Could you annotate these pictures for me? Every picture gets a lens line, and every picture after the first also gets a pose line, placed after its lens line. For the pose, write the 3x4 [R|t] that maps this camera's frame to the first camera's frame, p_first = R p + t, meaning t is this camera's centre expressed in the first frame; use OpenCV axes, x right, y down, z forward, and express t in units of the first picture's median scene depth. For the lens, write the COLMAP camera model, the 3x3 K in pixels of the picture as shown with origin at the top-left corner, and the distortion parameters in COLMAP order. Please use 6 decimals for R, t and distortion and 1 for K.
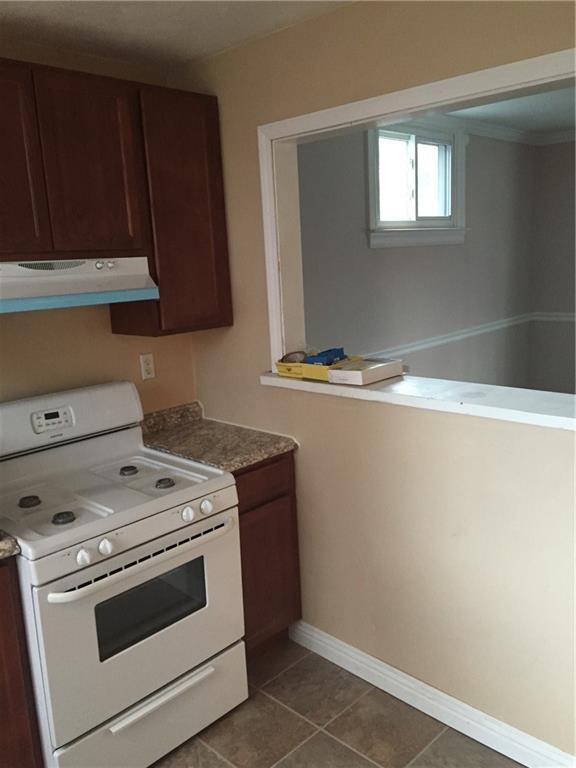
lens RADIAL K [[661.2, 0, 286.4], [0, 661.2, 375.9], [0, 0, 1]] dist [0.152278, -0.231043]
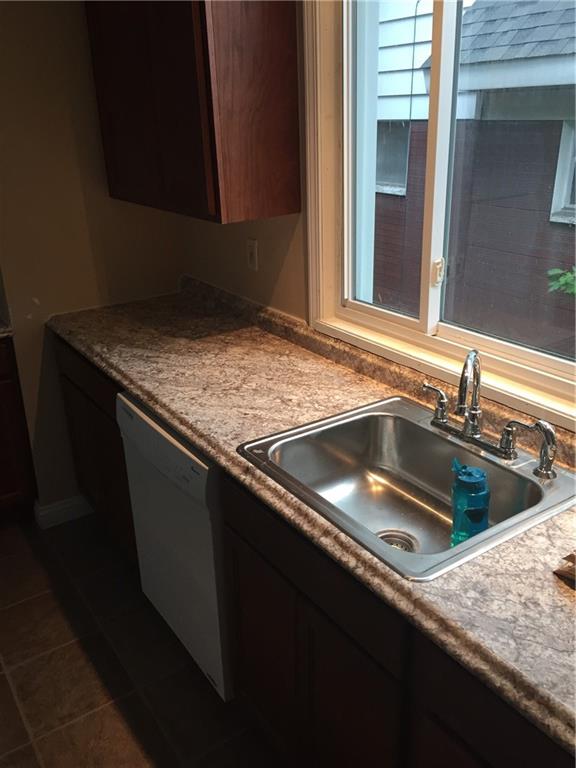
lens RADIAL K [[655.1, 0, 288.9], [0, 655.1, 397.6], [0, 0, 1]] dist [0.001233, -0.015620]
pose [[-0.203223, 0.443581, -0.872890, 0.463085], [-0.144903, 0.868052, 0.474858, -0.201016], [0.968351, 0.222986, -0.112132, 0.899617]]
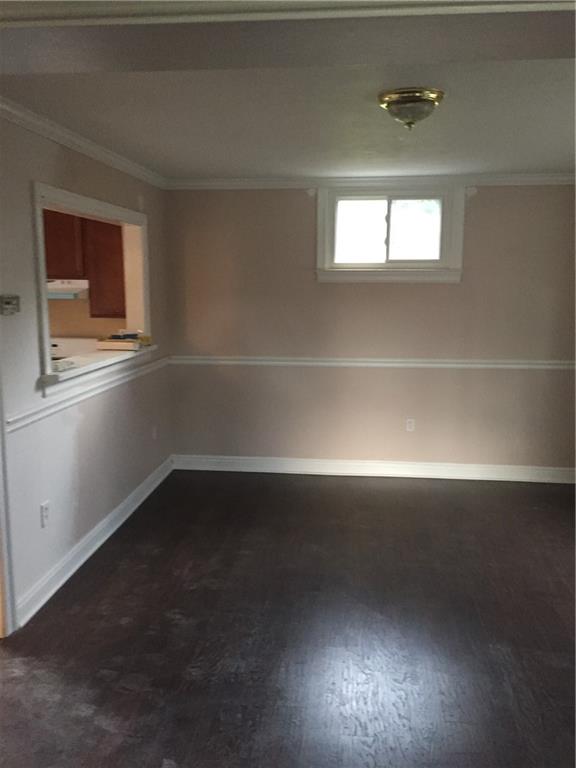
lens RADIAL K [[661.2, 0, 286.4], [0, 661.2, 375.9], [0, 0, 1]] dist [0.152278, -0.231043]
pose [[0.611655, 0.160641, -0.774644, 1.086869], [-0.177578, 0.982060, 0.063439, -0.070999], [0.770938, 0.098757, 0.629208, 0.096156]]
